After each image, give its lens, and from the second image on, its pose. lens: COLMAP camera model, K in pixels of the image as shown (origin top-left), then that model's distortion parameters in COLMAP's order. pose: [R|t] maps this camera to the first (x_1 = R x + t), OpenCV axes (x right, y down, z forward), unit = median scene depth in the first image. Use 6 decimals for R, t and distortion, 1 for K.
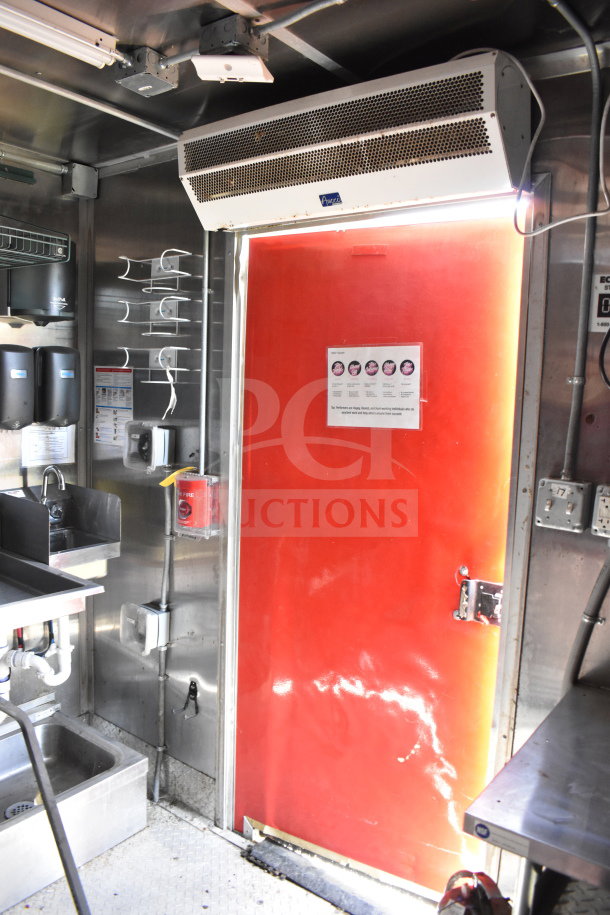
lens RADIAL K [[715.2, 0, 304.8], [0, 715.2, 461.6], [0, 0, 1]] dist [-0.088750, 0.015313]
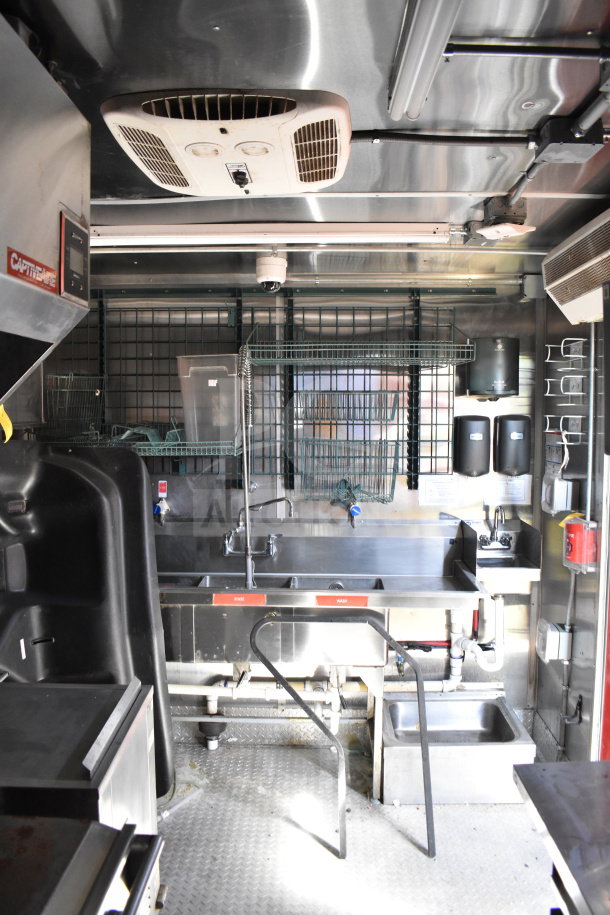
lens RADIAL K [[715.2, 0, 304.3], [0, 715.2, 456.3], [0, 0, 1]] dist [-0.088750, 0.015313]
pose [[0.587278, 0.014310, -0.809259, 0.504248], [-0.070718, 0.996927, -0.033692, -0.014466], [0.806290, 0.077016, 0.586486, -0.086116]]
